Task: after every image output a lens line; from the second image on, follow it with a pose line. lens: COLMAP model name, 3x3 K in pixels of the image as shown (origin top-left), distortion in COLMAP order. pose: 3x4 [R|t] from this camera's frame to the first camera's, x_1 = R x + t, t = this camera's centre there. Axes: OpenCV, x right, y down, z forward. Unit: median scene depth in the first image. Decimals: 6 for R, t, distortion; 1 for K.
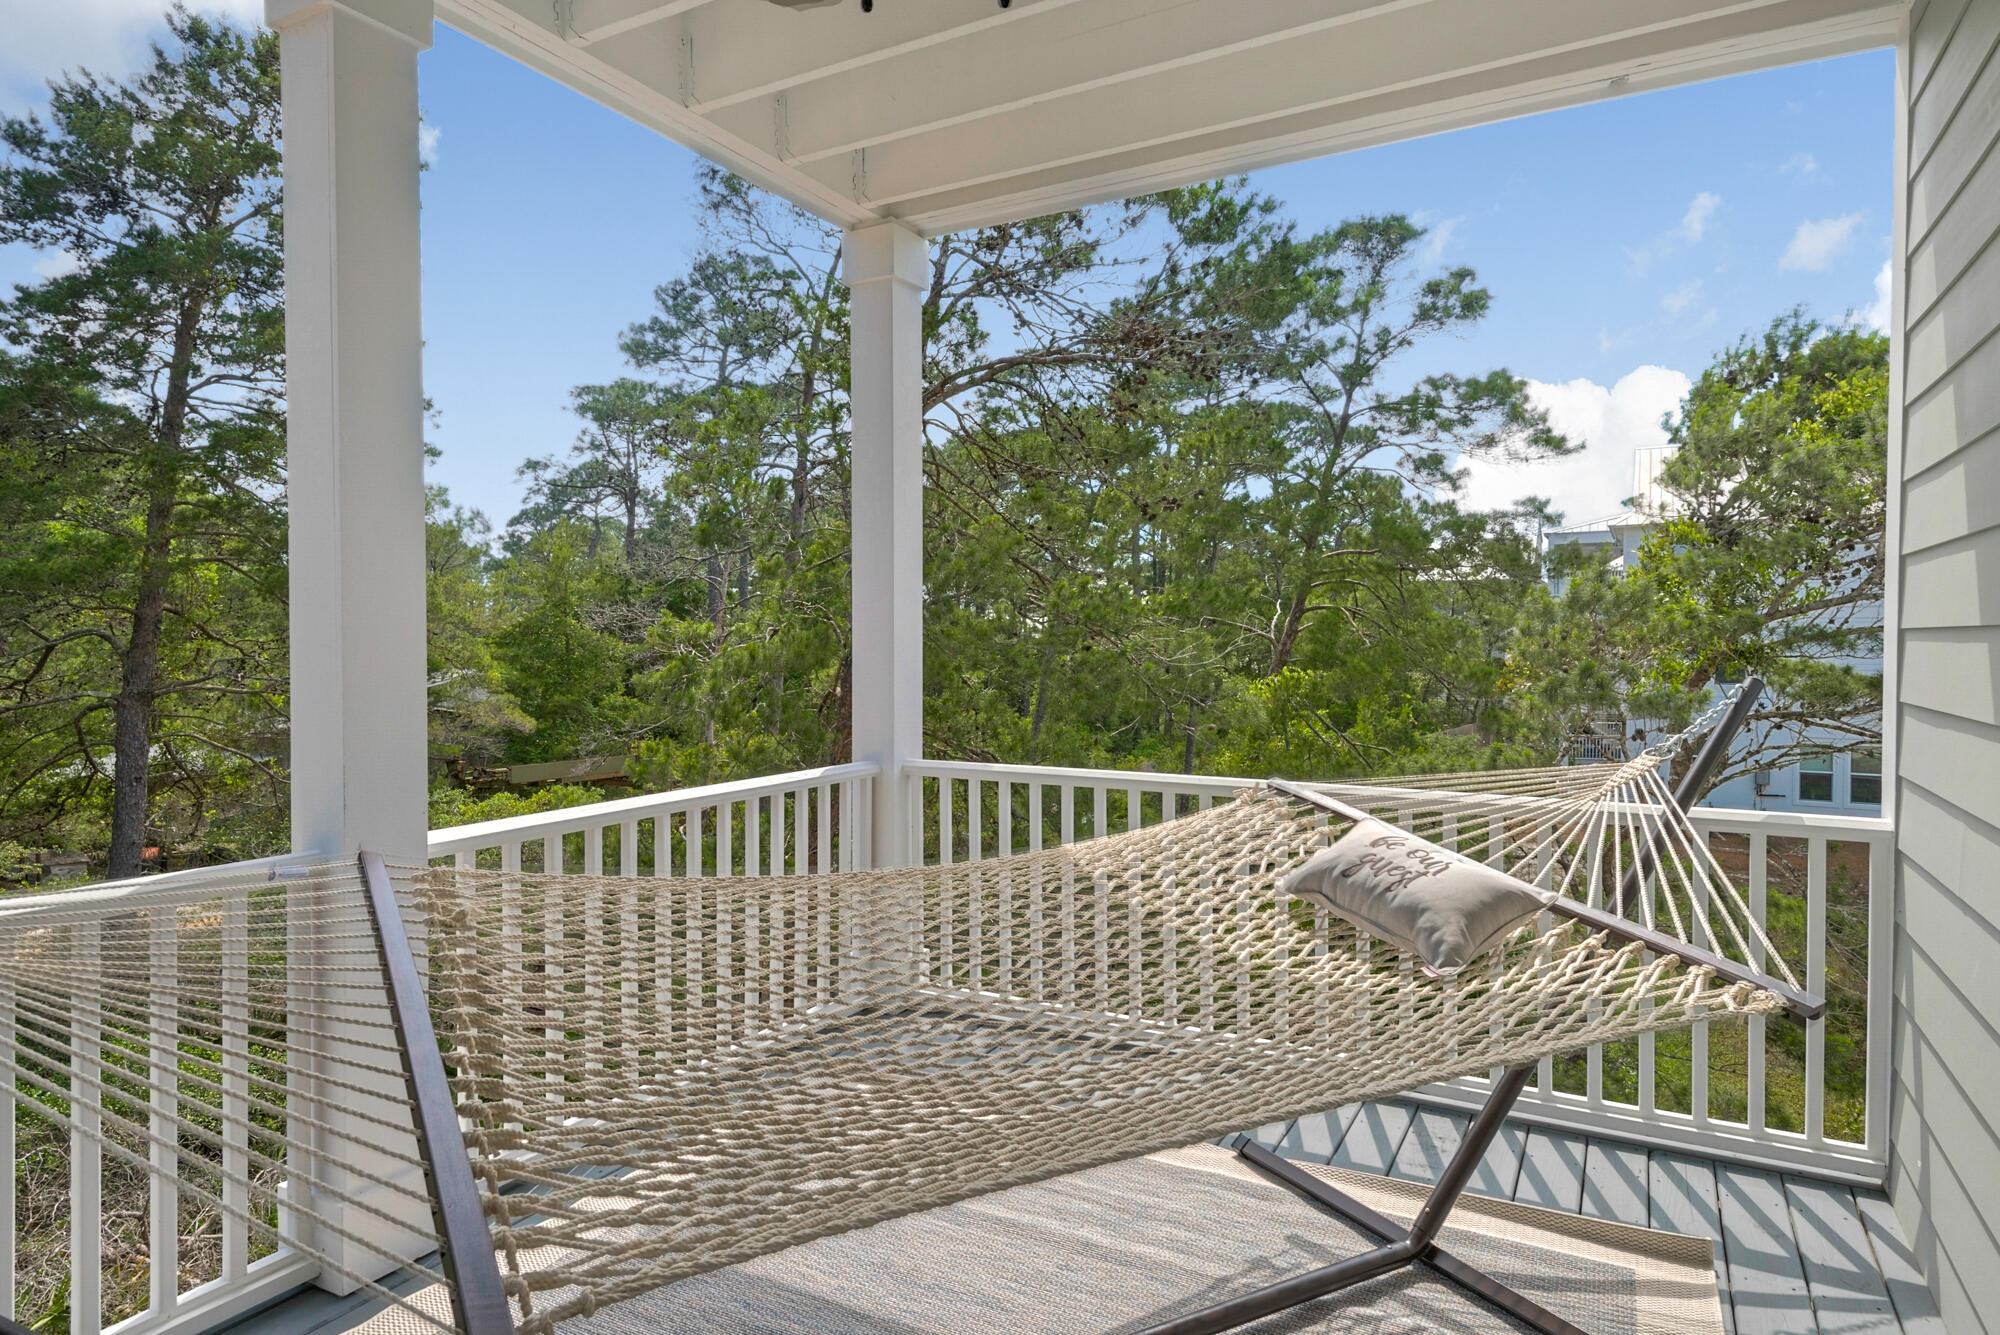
lens RADIAL K [[1119.1, 0, 1033.8], [0, 1119.1, 663.1], [0, 0, 1]] dist [0.009772, -0.006360]
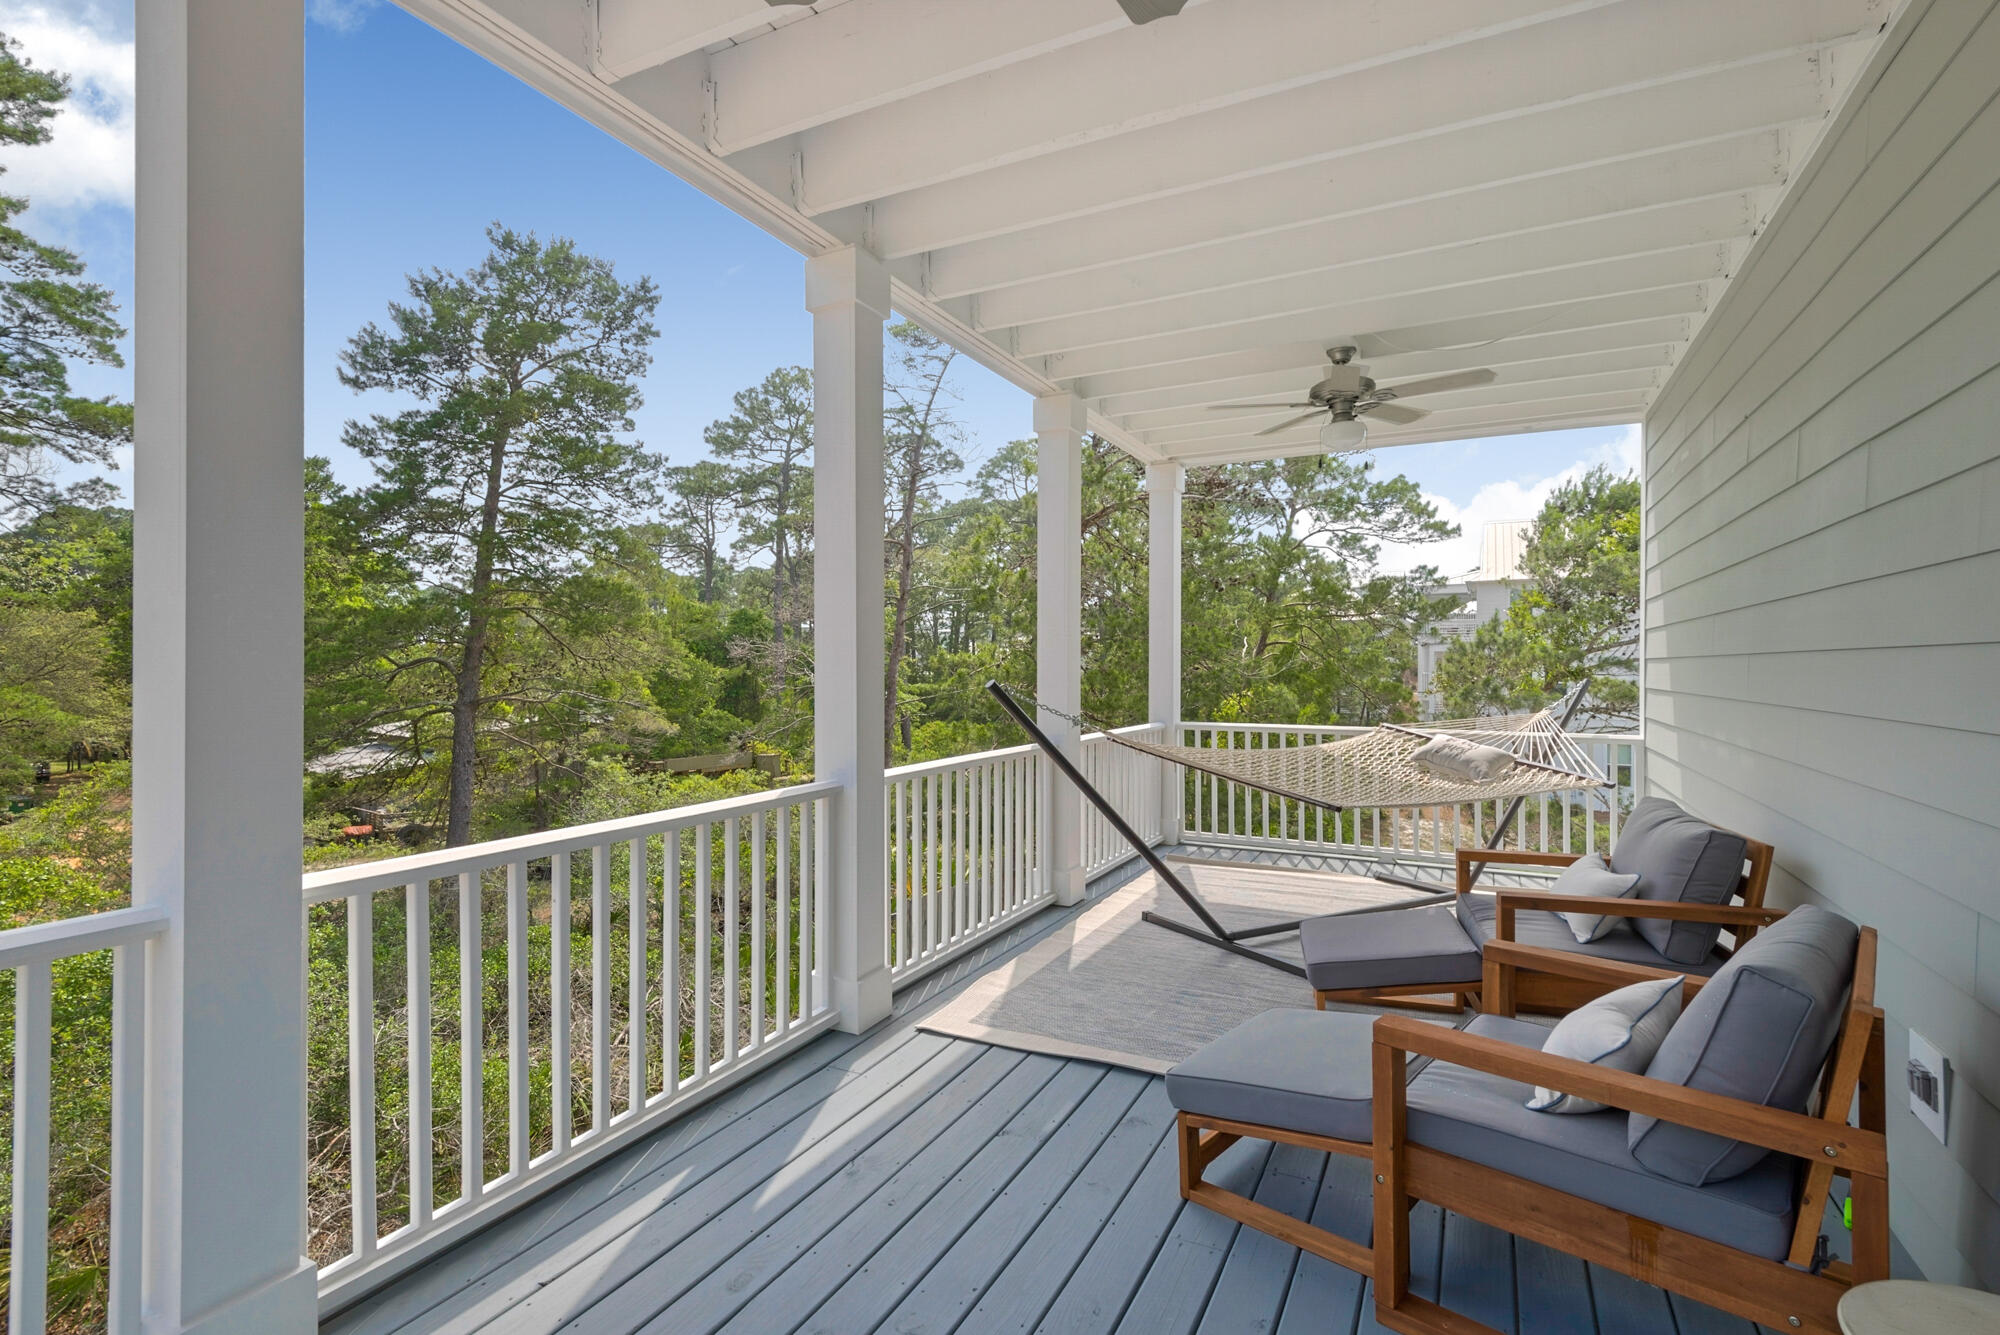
lens RADIAL K [[992.9, 0, 967.5], [0, 992.9, 664.7], [0, 0, 1]] dist [-0.008641, 0.001585]
pose [[0.999674, 0.000516, 0.025512, -0.254976], [0.000071, 0.999735, -0.023003, 0.010900], [-0.025517, 0.022998, 0.999410, -0.374661]]
